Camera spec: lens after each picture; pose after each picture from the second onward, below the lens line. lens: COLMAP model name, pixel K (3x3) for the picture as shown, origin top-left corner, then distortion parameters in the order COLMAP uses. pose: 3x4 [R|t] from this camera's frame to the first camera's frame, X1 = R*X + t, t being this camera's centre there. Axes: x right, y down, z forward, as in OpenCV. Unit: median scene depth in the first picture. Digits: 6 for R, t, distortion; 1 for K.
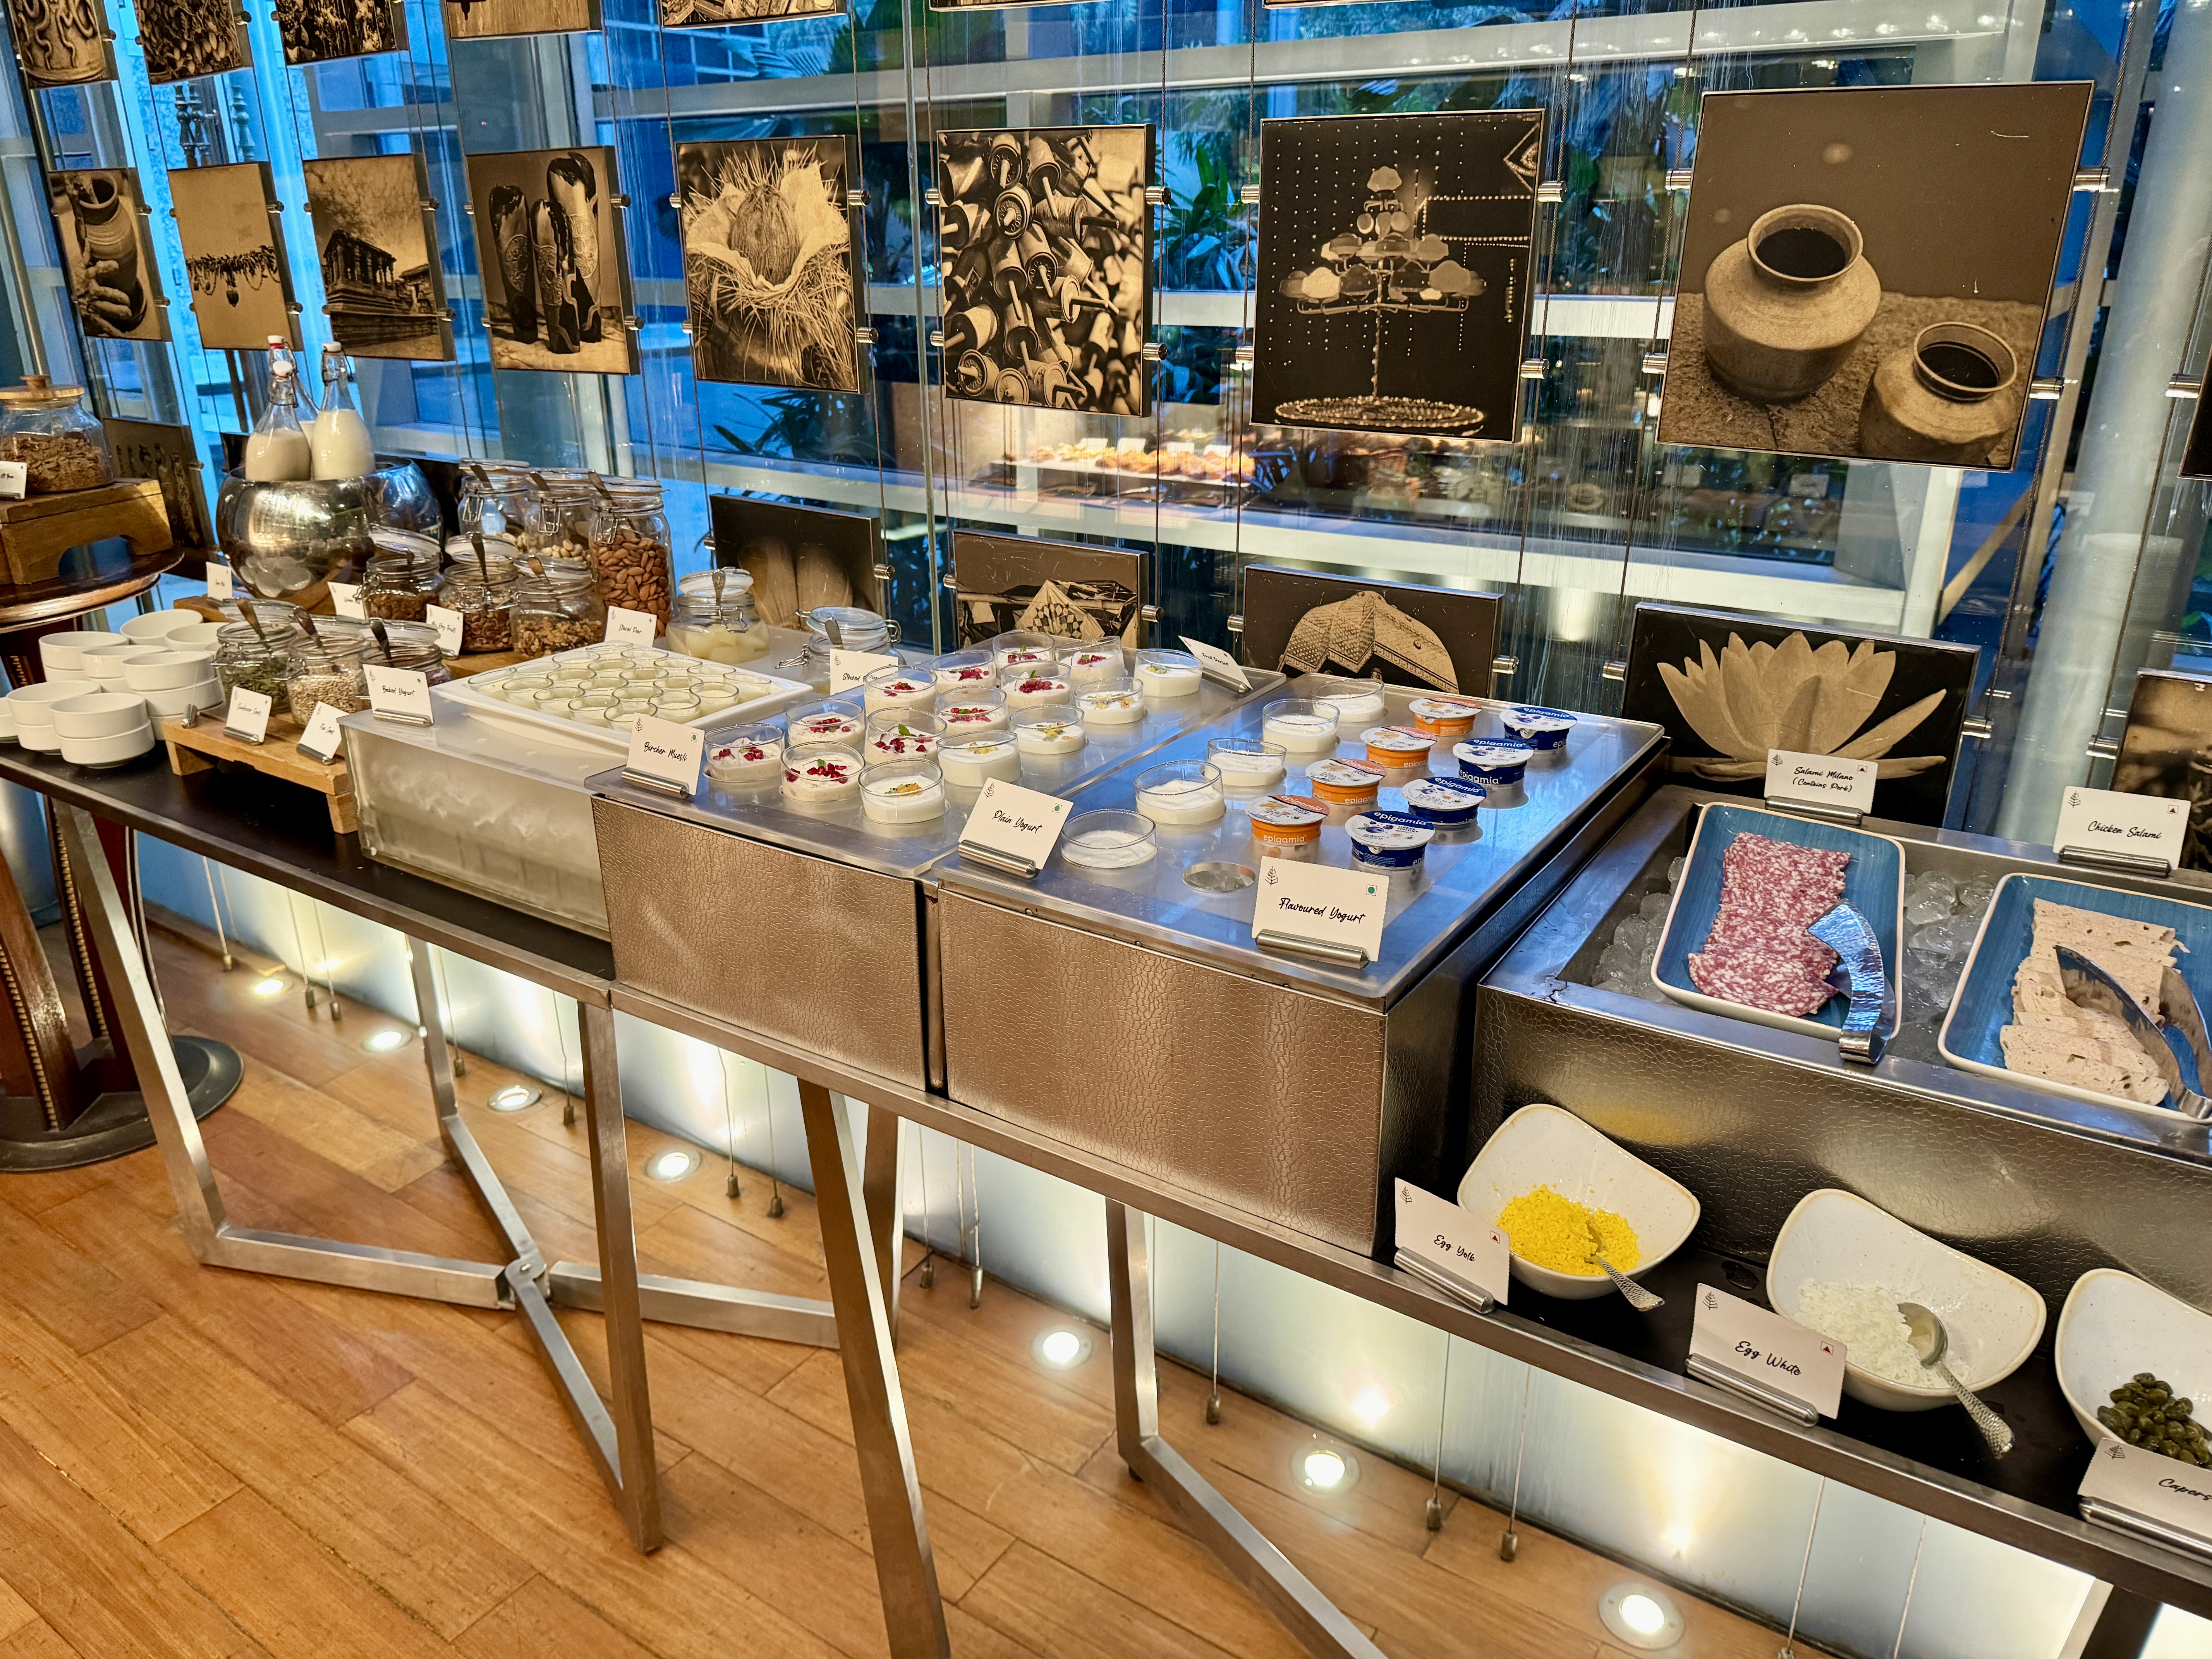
lens RADIAL K [[1547.7, 0, 1108.4], [0, 1547.7, 858.9], [0, 0, 1]] dist [-0.001650, -0.010674]
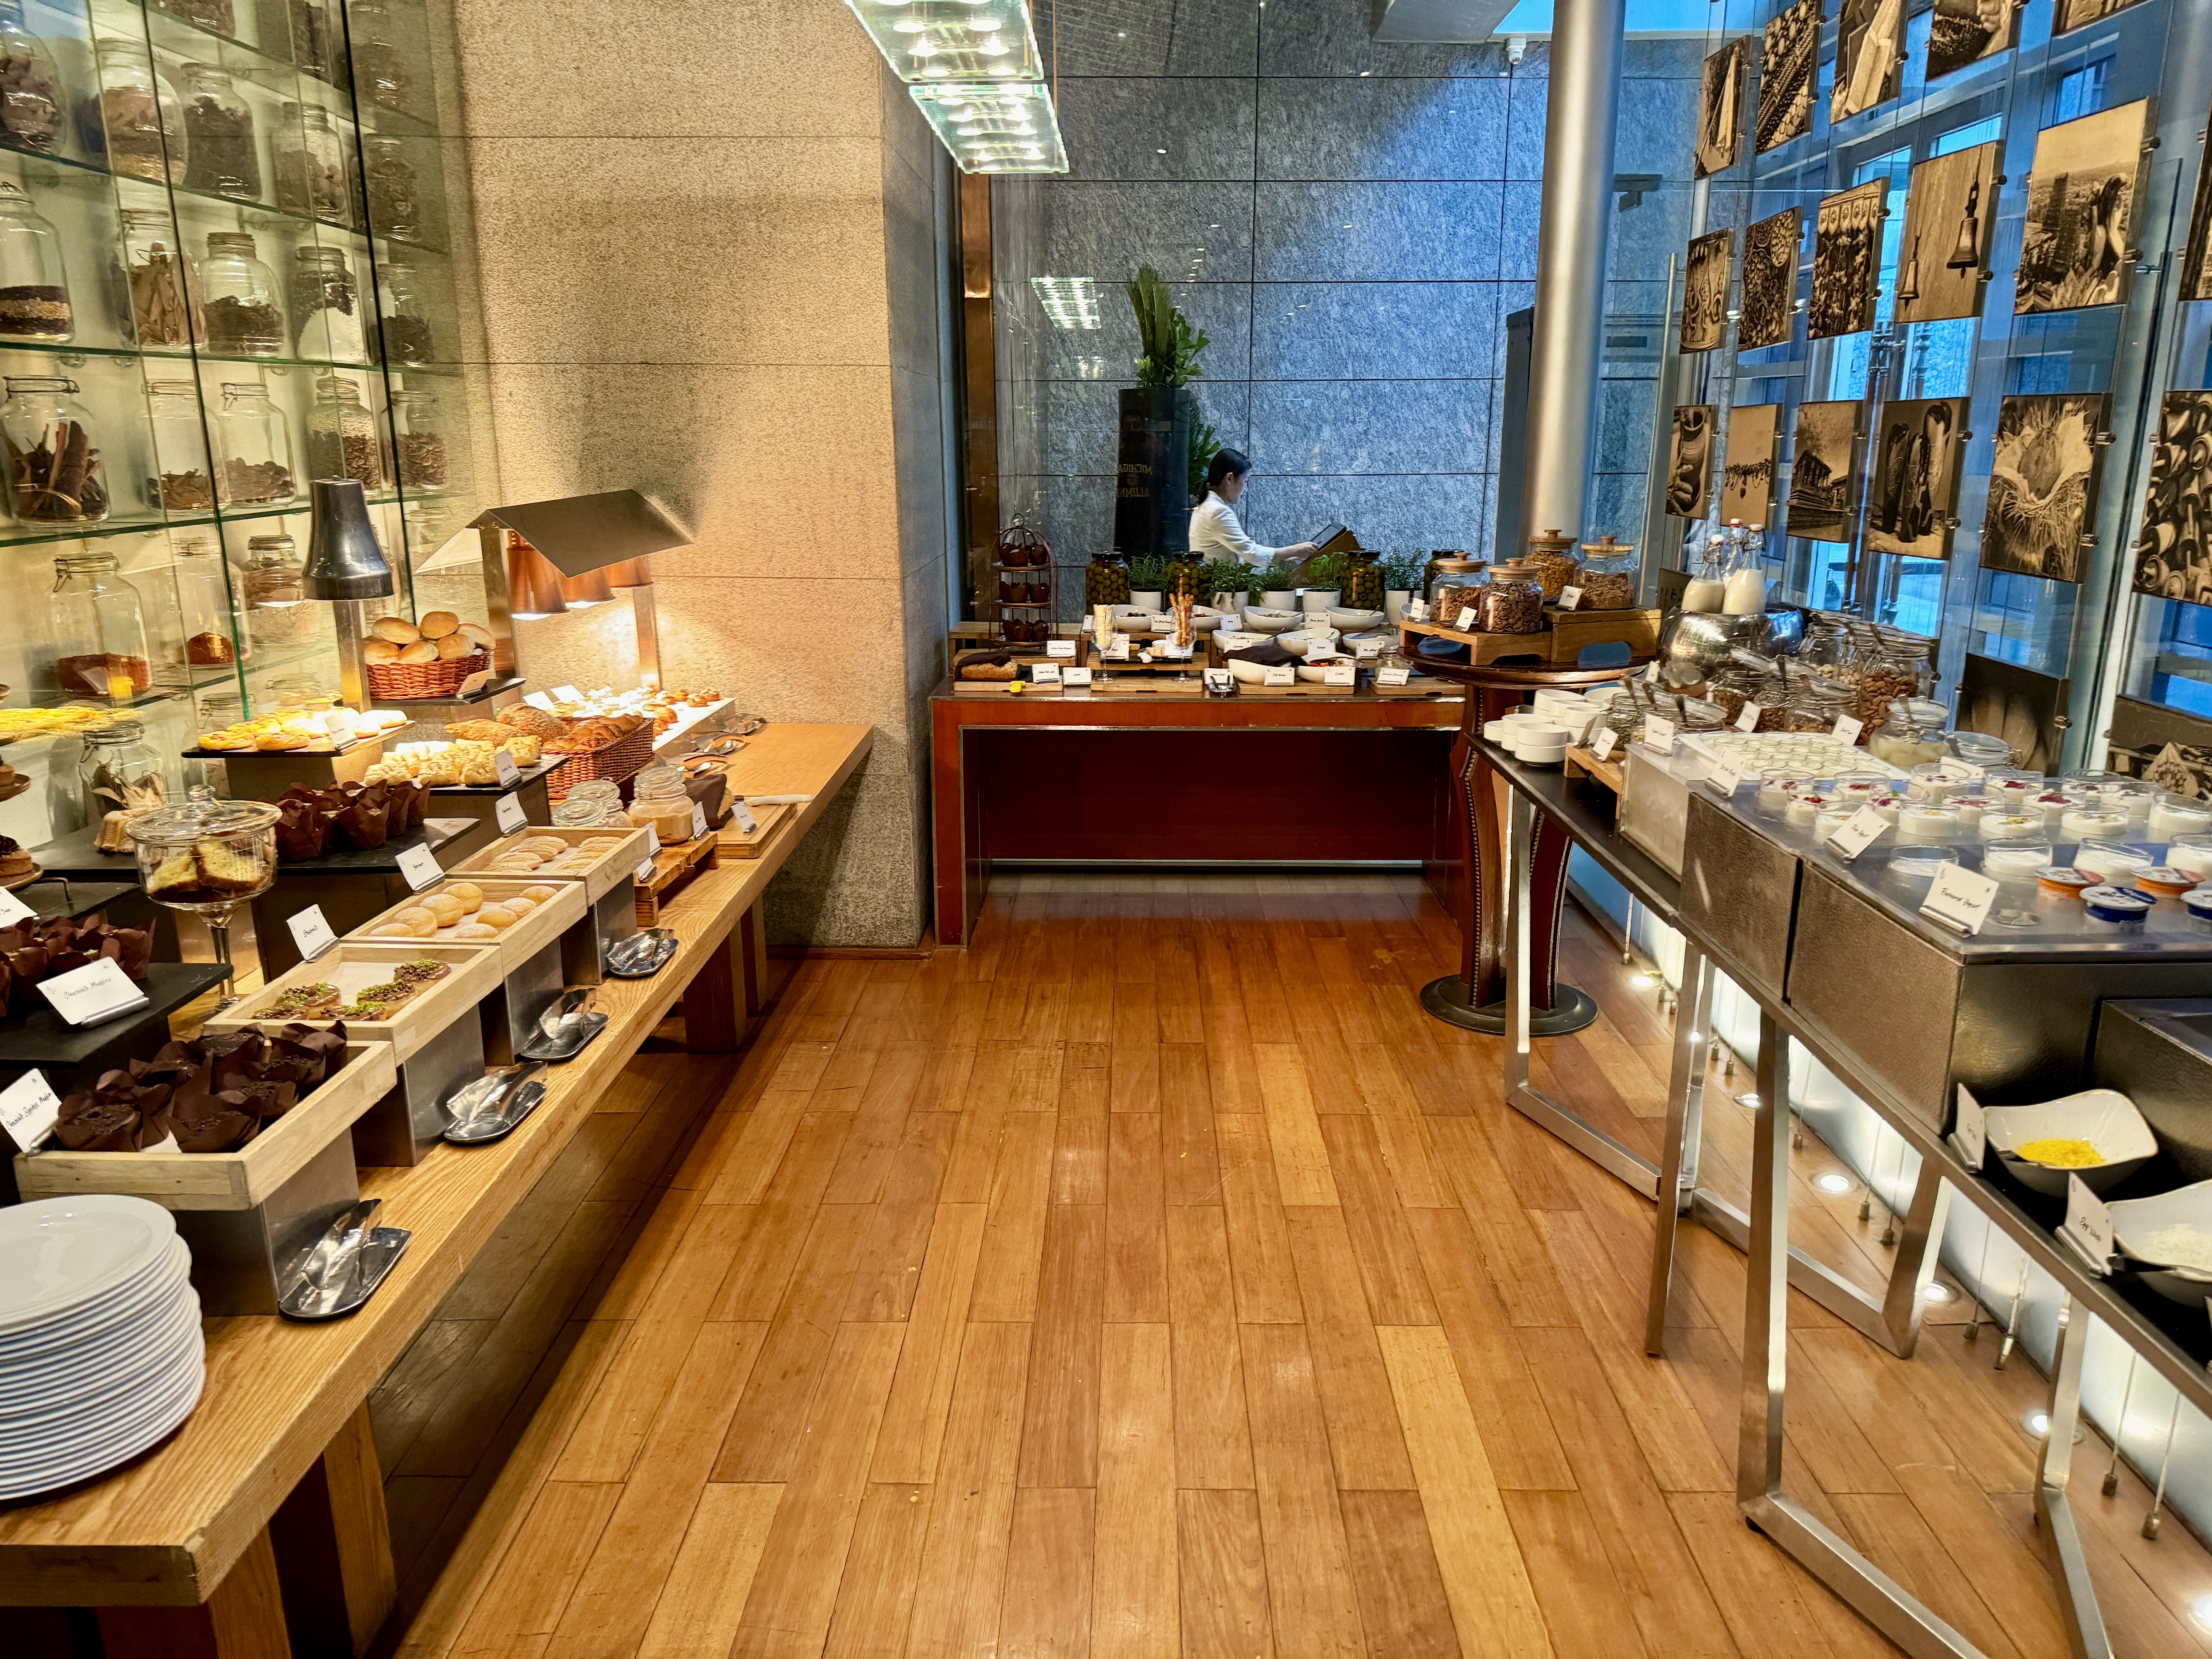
lens RADIAL K [[1547.7, 0, 1104.9], [0, 1547.7, 834.7], [0, 0, 1]] dist [-0.001650, -0.010674]
pose [[0.543601, 0.205767, -0.813731, 0.466254], [-0.303044, 0.952205, 0.038338, 0.087366], [0.782727, 0.225756, 0.579976, -0.308513]]
